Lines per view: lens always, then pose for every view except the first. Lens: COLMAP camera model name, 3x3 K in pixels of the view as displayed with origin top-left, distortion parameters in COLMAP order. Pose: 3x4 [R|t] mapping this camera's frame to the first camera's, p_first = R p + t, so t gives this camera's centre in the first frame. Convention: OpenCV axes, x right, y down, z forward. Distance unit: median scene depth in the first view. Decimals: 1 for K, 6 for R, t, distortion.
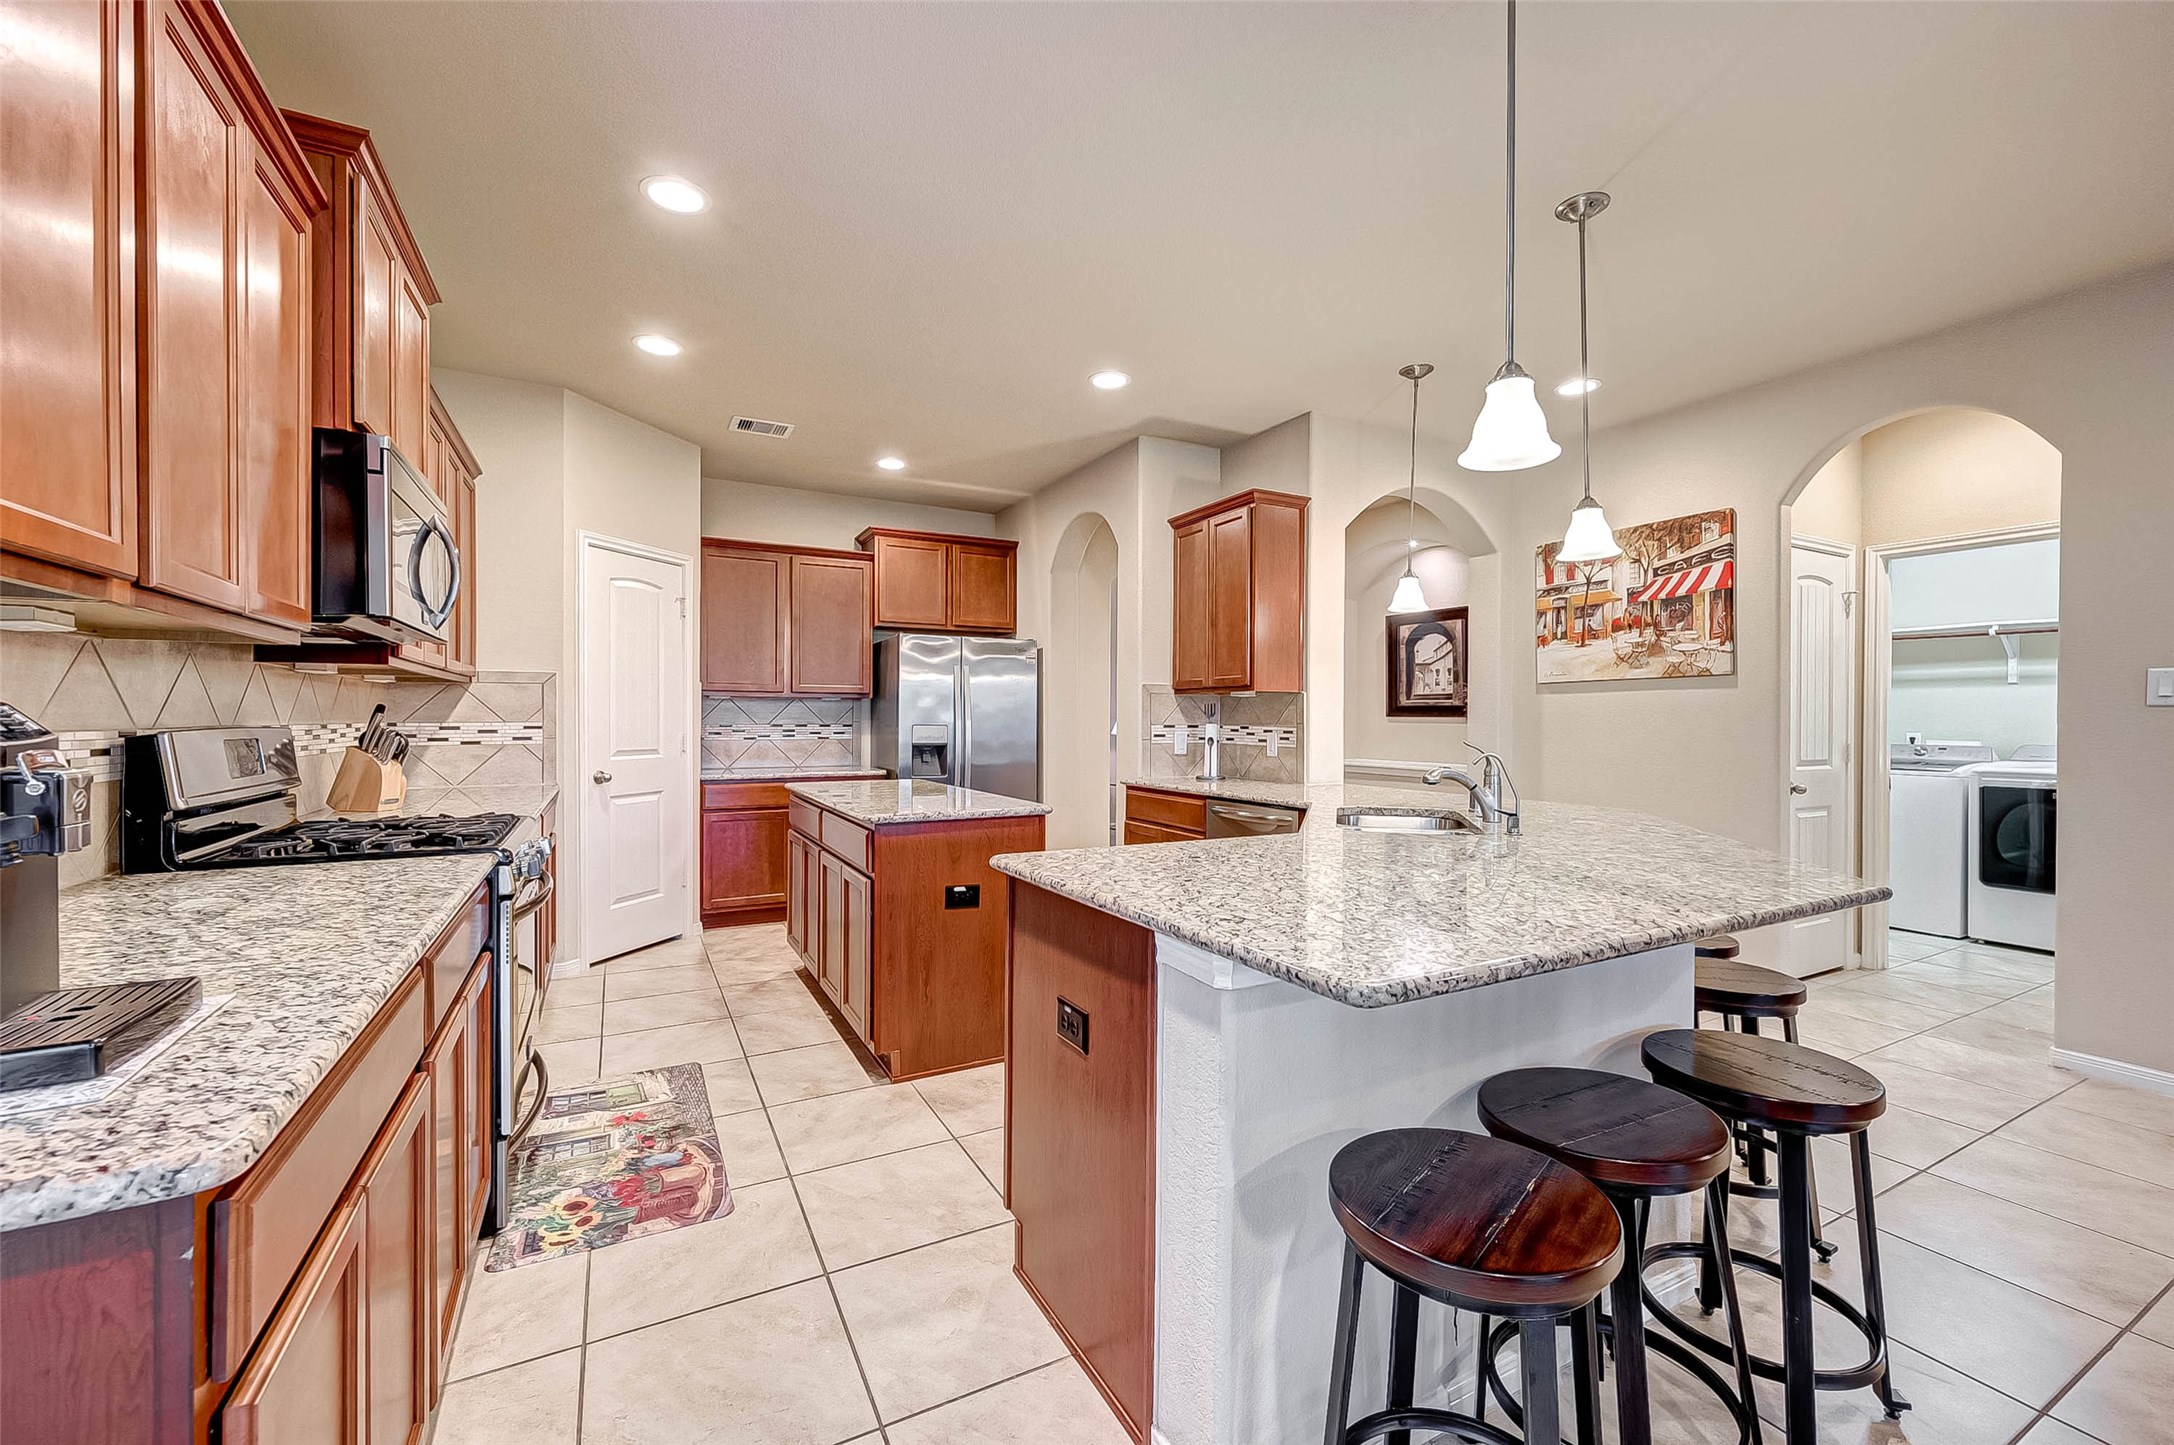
lens RADIAL K [[879.2, 0, 1098.2], [0, 879.2, 716.2], [0, 0, 1]] dist [0.003625, -0.000477]
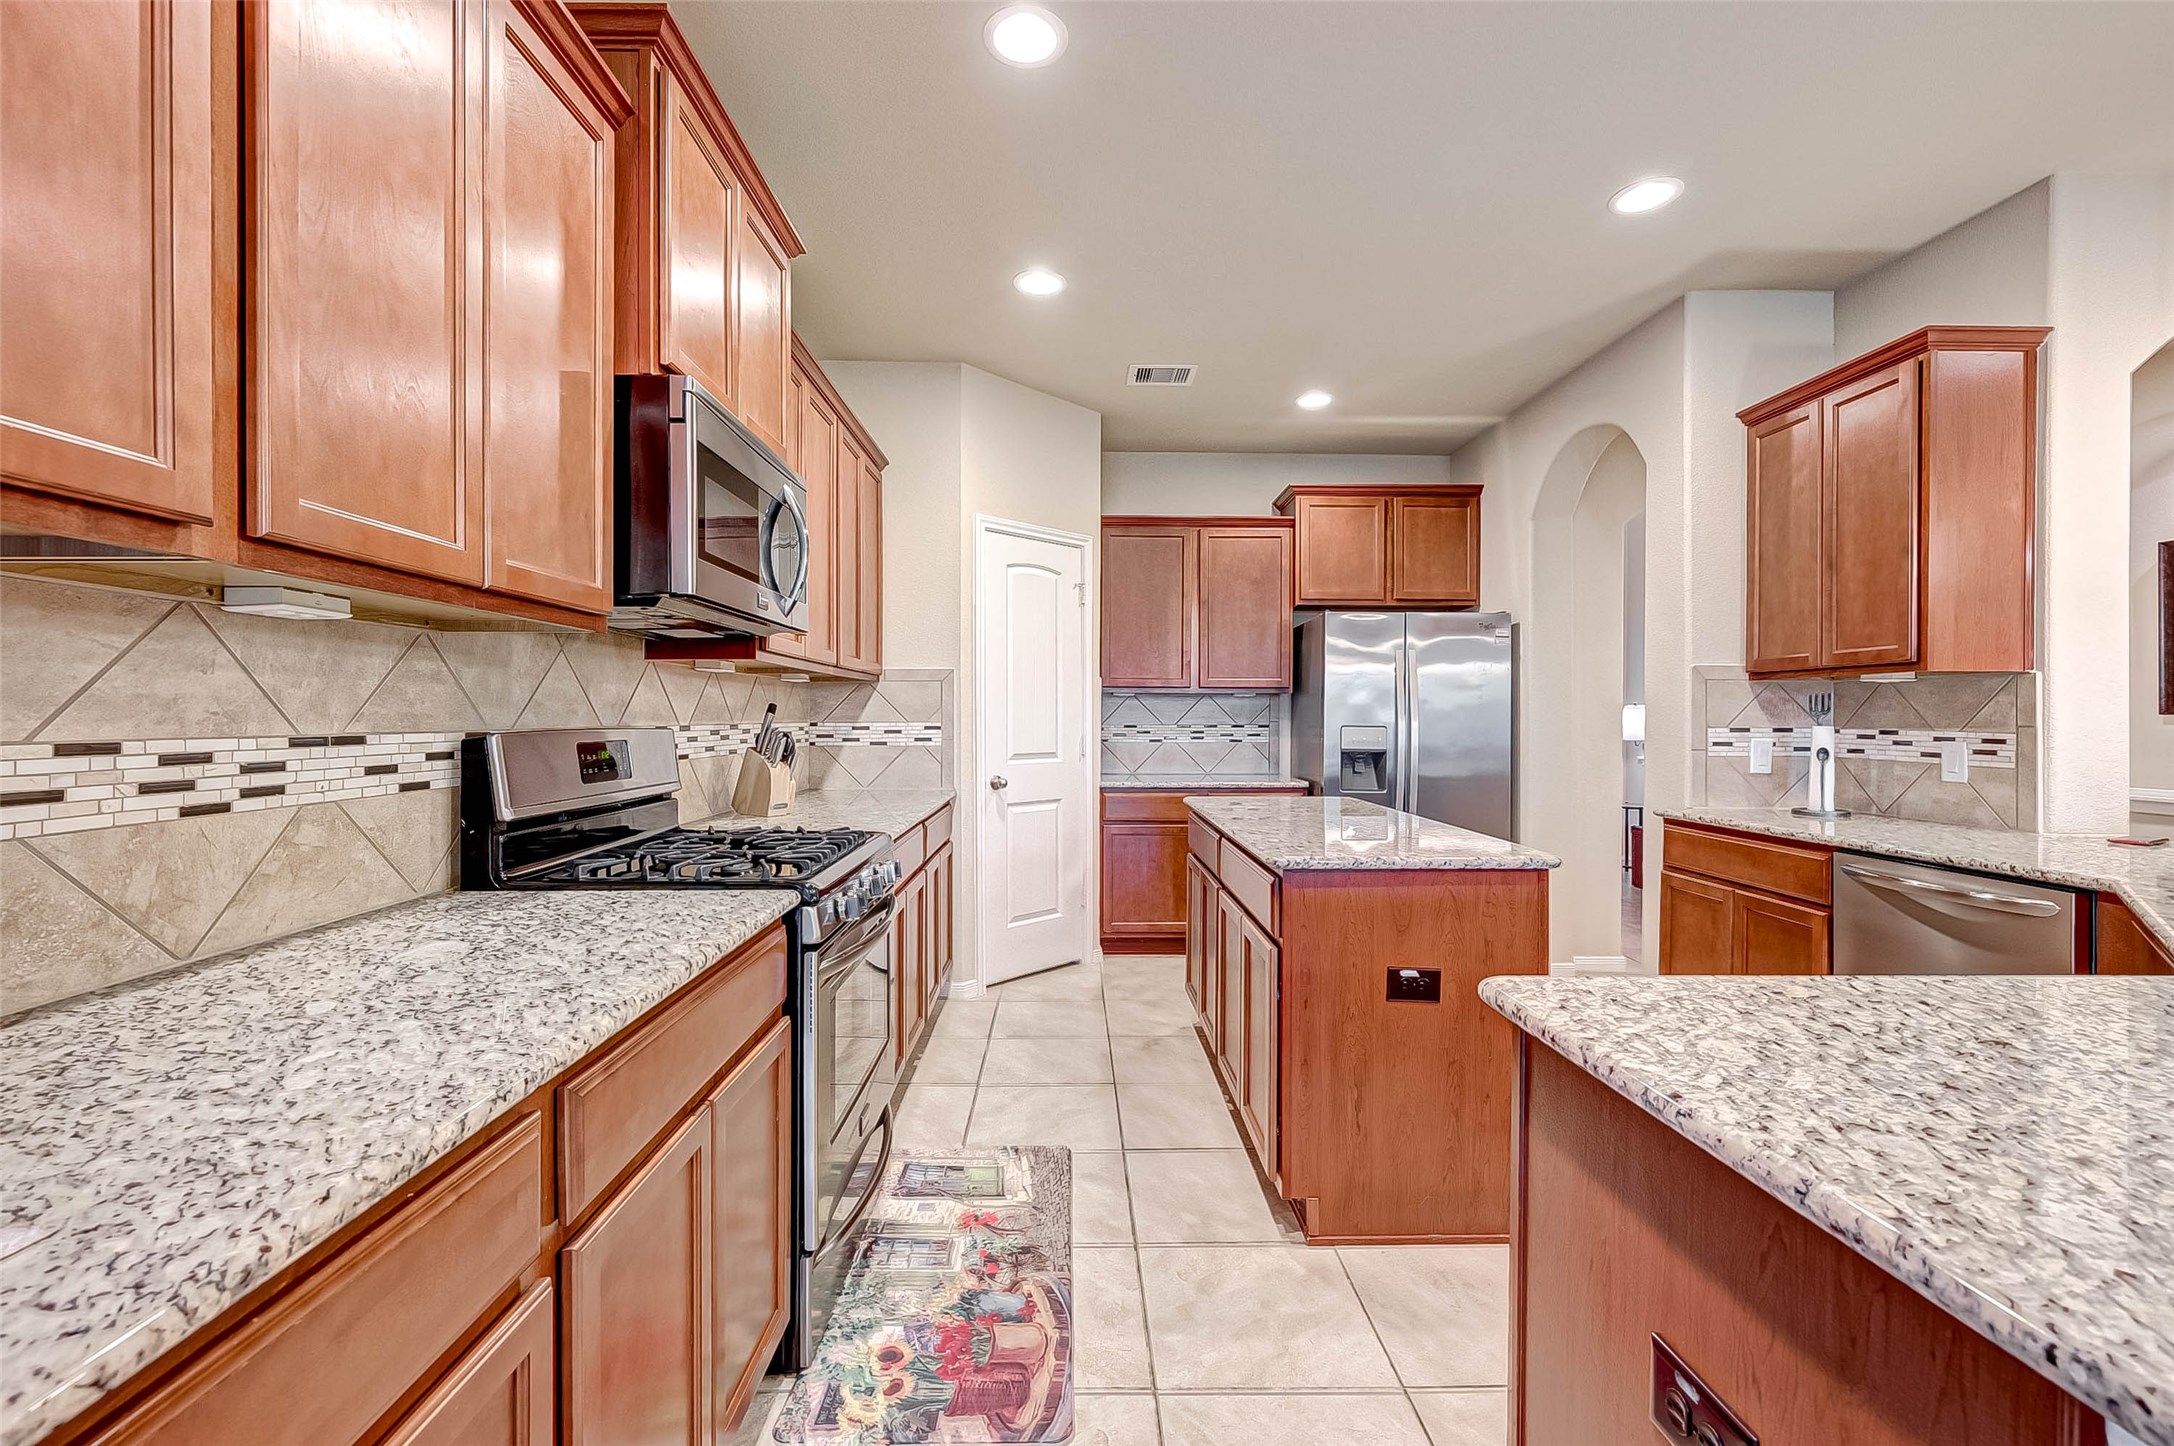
lens RADIAL K [[941.7, 0, 1090.9], [0, 941.7, 721.7], [0, 0, 1]] dist [-0.004860, 0.000107]
pose [[0.890809, 0.001104, -0.454377, -0.047083], [0.001894, 0.999979, 0.006141, 0.000317], [0.454374, -0.006331, 0.890788, 0.246913]]
